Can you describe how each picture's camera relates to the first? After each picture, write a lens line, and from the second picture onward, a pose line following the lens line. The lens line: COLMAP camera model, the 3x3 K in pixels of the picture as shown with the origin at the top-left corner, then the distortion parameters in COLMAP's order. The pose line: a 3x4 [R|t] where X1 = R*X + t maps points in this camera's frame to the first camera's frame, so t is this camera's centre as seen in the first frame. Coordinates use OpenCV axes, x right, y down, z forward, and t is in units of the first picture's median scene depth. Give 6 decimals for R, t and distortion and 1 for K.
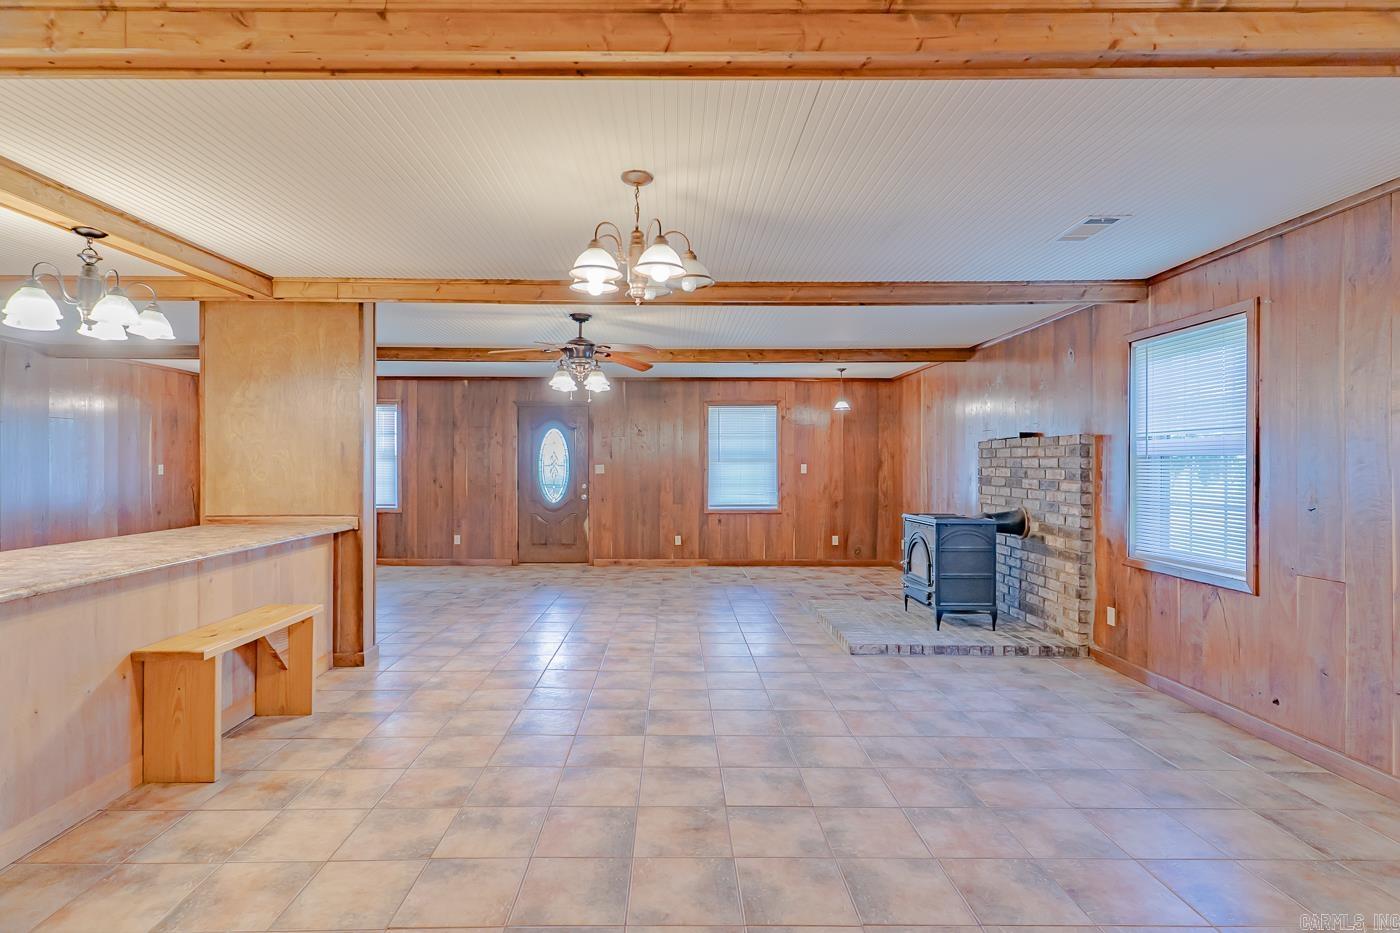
lens RADIAL K [[670.9, 0, 680.6], [0, 670.9, 462.1], [0, 0, 1]] dist [-0.001184, 0.000942]
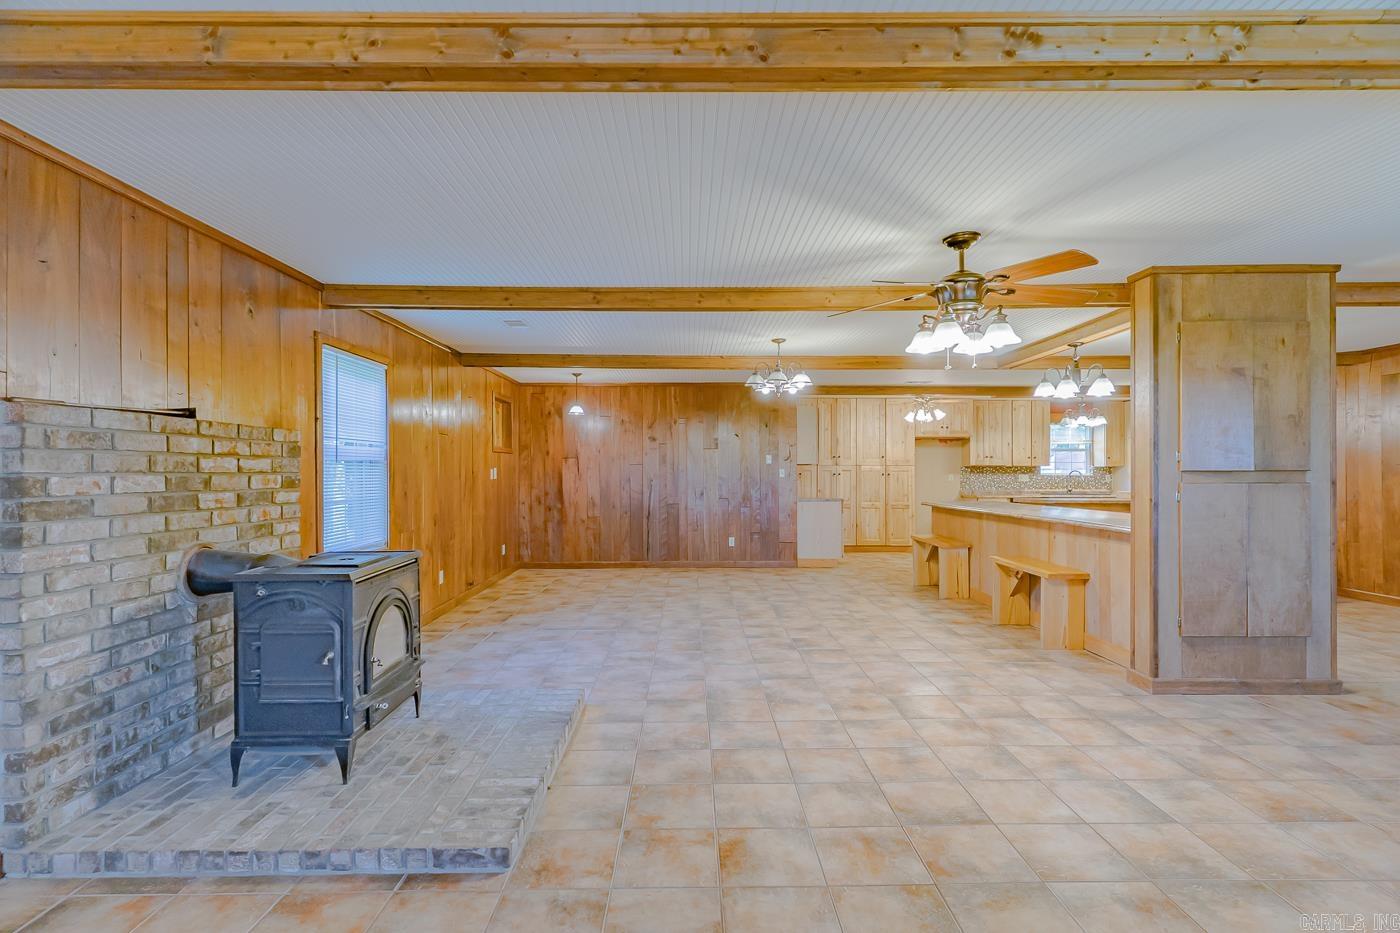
lens RADIAL K [[694.7, 0, 676.5], [0, 694.7, 468.0], [0, 0, 1]] dist [0.000207, 0.000259]
pose [[-0.999863, 0.002598, 0.016345, 0.139528], [0.002511, 0.999983, -0.005295, 0.010799], [-0.016359, -0.005253, -0.999852, 1.987837]]
